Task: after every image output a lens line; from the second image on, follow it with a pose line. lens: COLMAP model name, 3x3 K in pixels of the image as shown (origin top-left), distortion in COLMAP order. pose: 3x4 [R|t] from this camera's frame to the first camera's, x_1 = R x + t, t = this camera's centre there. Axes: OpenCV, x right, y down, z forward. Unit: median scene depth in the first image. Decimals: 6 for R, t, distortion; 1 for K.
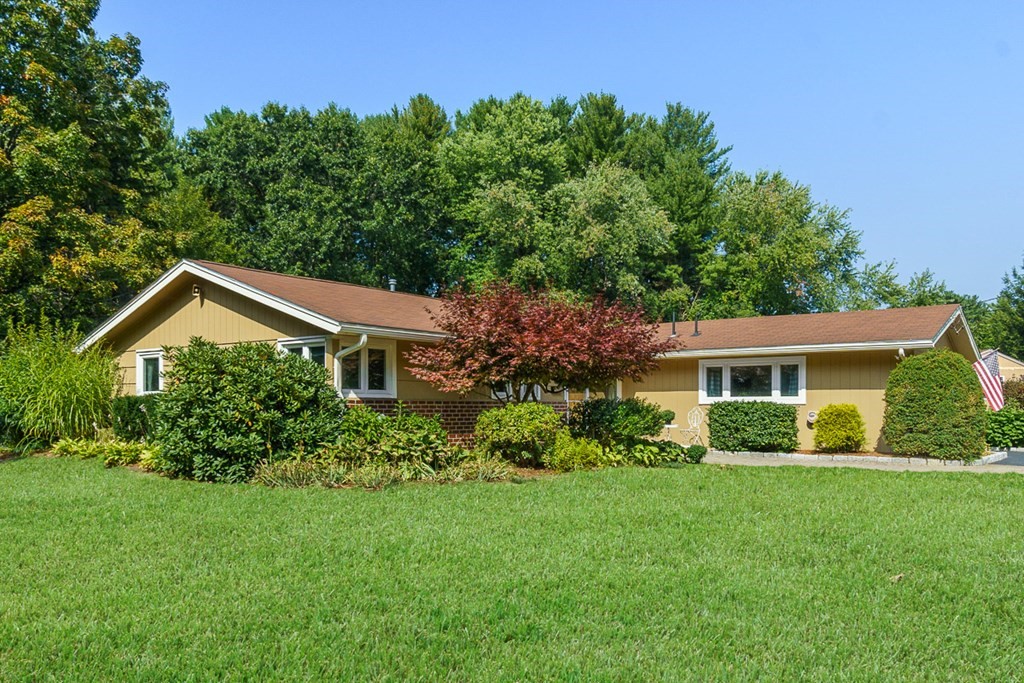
lens RADIAL K [[815.0, 0, 512.0], [0, 815.0, 341.5], [0, 0, 1]] dist [-0.005416, -0.000771]
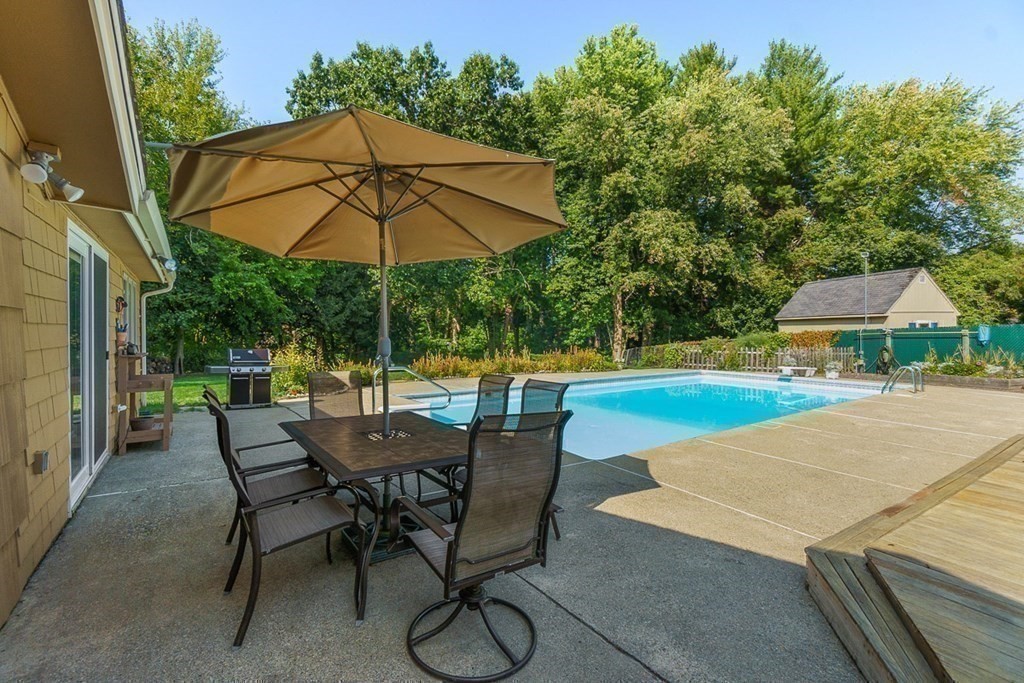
lens RADIAL K [[477.8, 0, 512.0], [0, 477.8, 341.5], [0, 0, 1]] dist [-0.000799, 0.000104]
pose [[0.968807, 0.003056, -0.247797, 0.034365], [0.019635, 0.995834, 0.089050, 0.029181], [0.247037, -0.091137, 0.964711, 0.404372]]
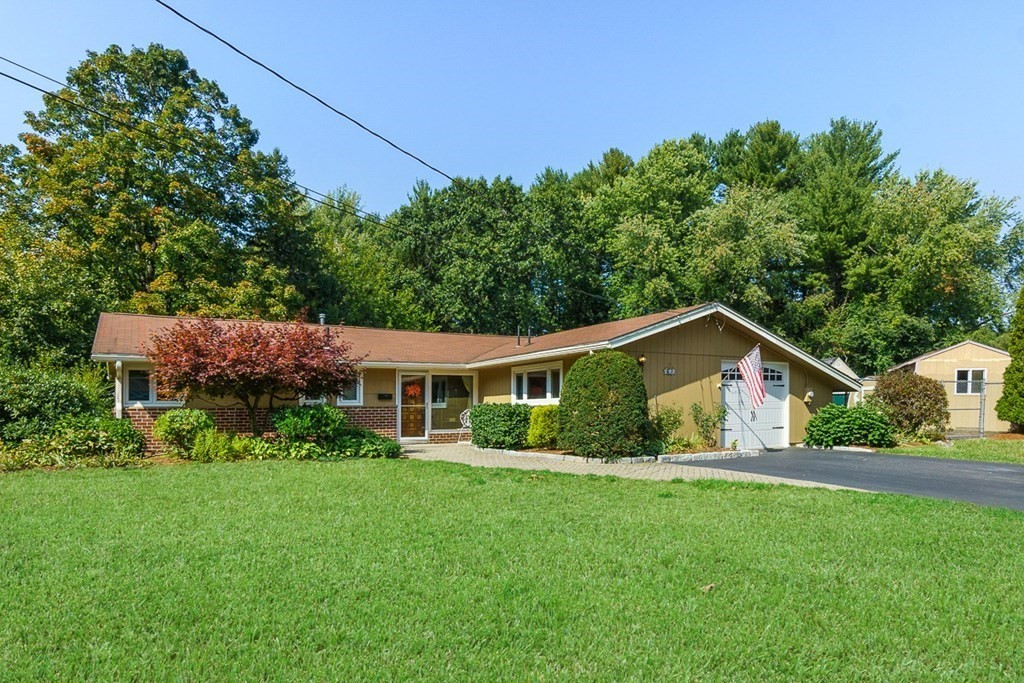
lens RADIAL K [[670.7, 0, 513.4], [0, 670.7, 366.5], [0, 0, 1]] dist [0.001996, -0.001936]
pose [[0.923488, -0.039188, -0.381619, 0.170425], [0.045045, 0.998964, 0.006424, 0.004589], [0.380972, -0.023122, 0.924297, 0.040258]]
